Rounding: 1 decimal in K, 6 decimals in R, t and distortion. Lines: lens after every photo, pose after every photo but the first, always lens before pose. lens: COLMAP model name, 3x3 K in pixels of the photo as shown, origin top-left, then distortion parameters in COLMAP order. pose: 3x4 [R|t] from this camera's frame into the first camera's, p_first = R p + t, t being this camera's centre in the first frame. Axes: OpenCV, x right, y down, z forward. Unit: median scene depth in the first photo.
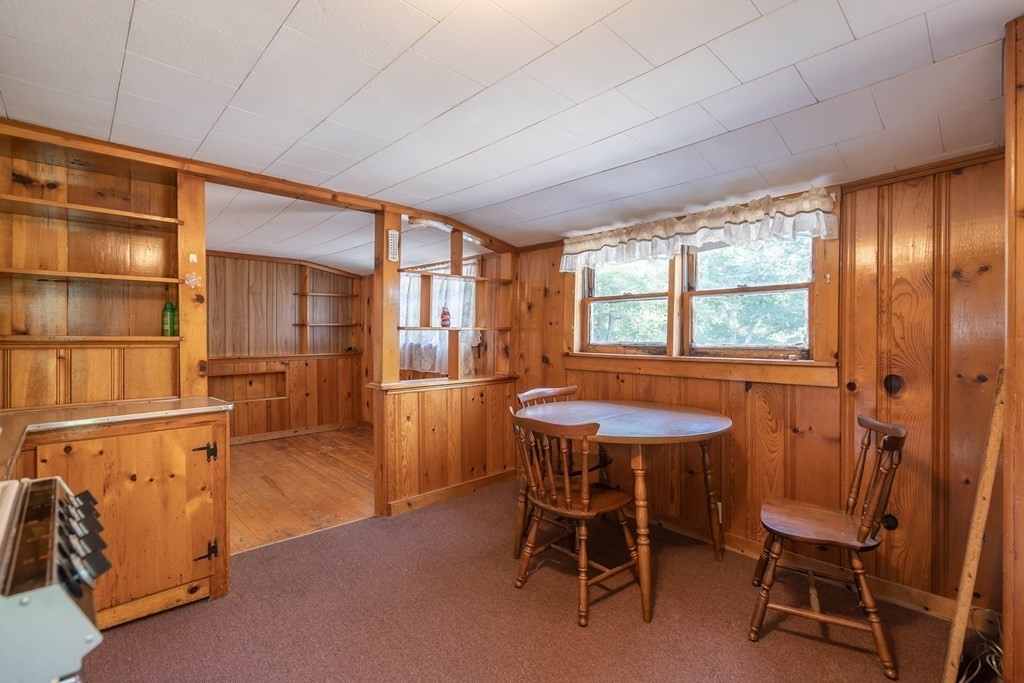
lens RADIAL K [[462.3, 0, 507.6], [0, 462.3, 338.5], [0, 0, 1]] dist [0.000862, 0.000782]
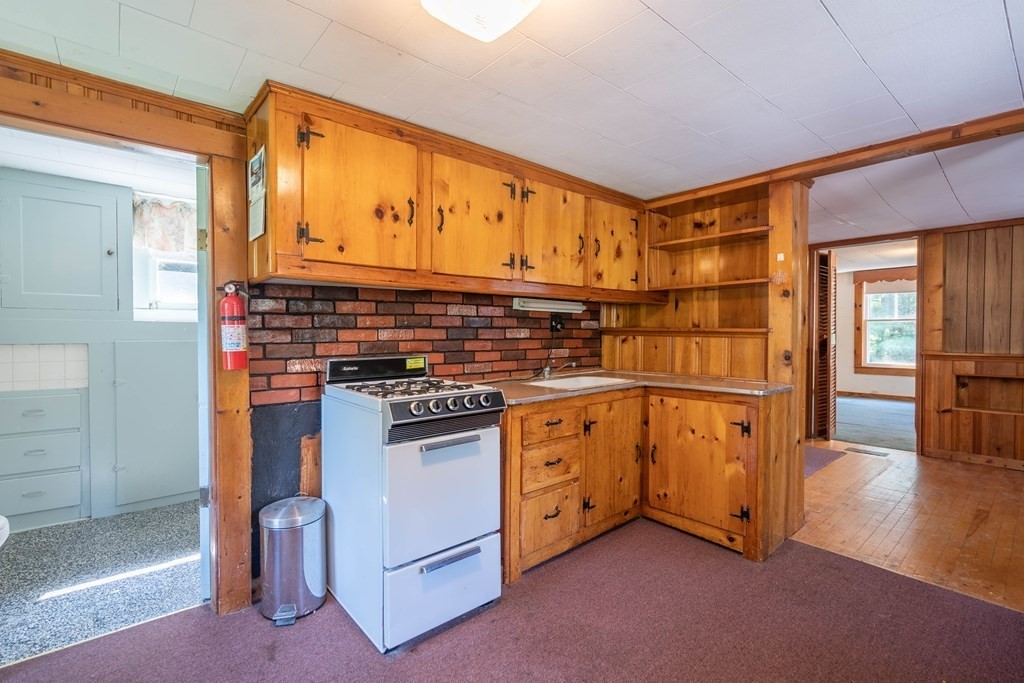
lens RADIAL K [[462.3, 0, 507.3], [0, 462.3, 338.5], [0, 0, 1]] dist [0.000862, 0.000782]
pose [[-0.050859, 0.020455, -0.998496, 0.518653], [-0.003834, 0.999779, 0.020677, -0.000331], [0.998698, 0.004879, -0.050770, 0.461850]]
